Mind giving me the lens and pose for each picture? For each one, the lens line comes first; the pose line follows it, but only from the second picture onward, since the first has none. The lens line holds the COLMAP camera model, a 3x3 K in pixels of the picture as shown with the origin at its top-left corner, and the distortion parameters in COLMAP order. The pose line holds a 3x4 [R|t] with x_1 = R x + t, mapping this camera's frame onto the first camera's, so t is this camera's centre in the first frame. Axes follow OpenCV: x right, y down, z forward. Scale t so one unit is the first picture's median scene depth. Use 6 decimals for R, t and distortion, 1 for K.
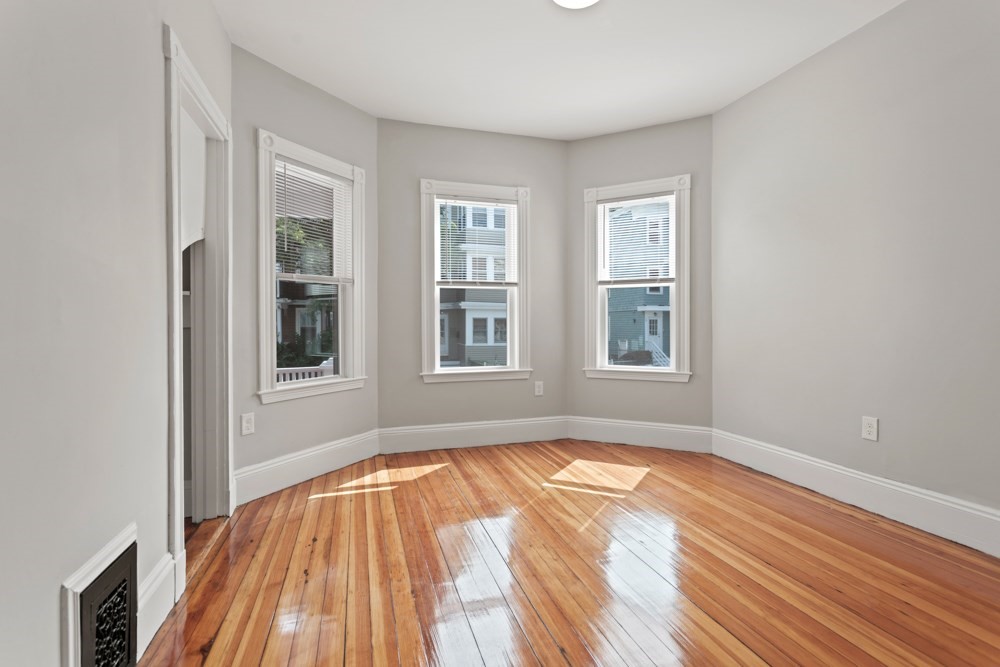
lens RADIAL K [[481.4, 0, 505.6], [0, 481.4, 326.8], [0, 0, 1]] dist [0.001902, 0.000692]
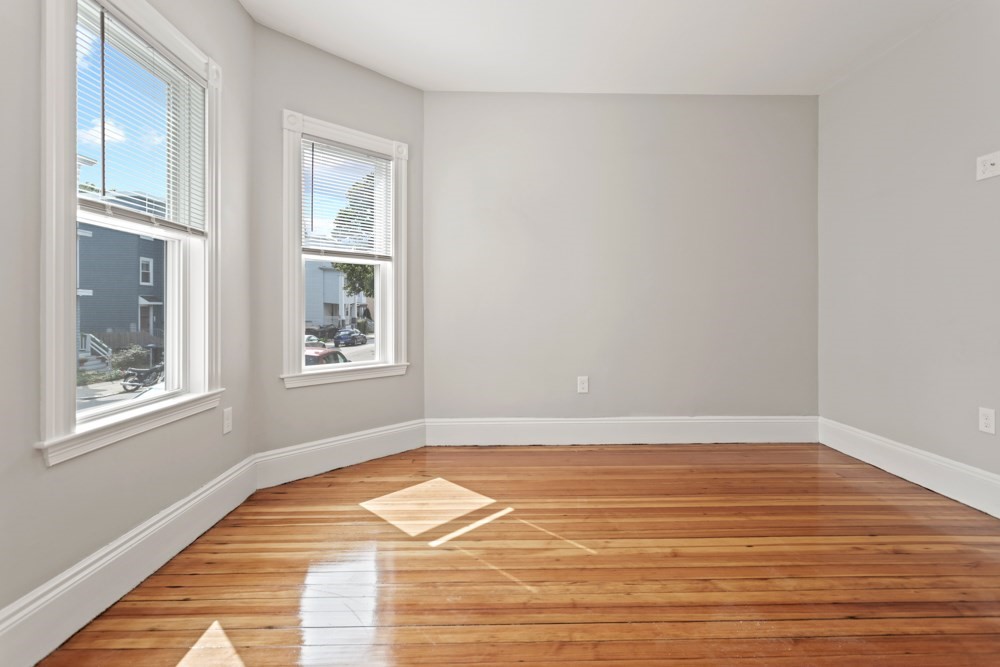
lens RADIAL K [[483.3, 0, 504.0], [0, 483.3, 308.7], [0, 0, 1]] dist [-0.000316, 0.000057]
pose [[0.270323, 0.006521, 0.962748, -0.475245], [0.007055, 0.999937, -0.008754, 0.002171], [-0.962744, 0.009158, 0.270260, 0.621176]]
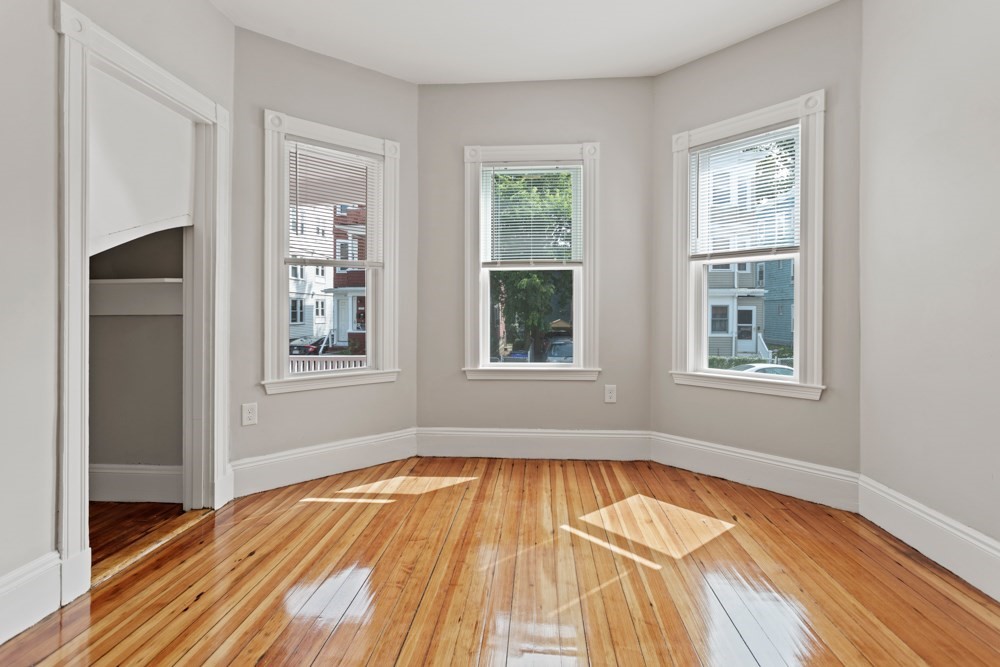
lens RADIAL K [[489.4, 0, 501.3], [0, 489.4, 310.4], [0, 0, 1]] dist [-0.002450, -0.000545]
pose [[0.926788, 0.002640, -0.375577, 0.241207], [-0.005719, 0.999959, -0.007083, -0.002618], [0.375542, 0.008713, 0.926764, 0.219134]]
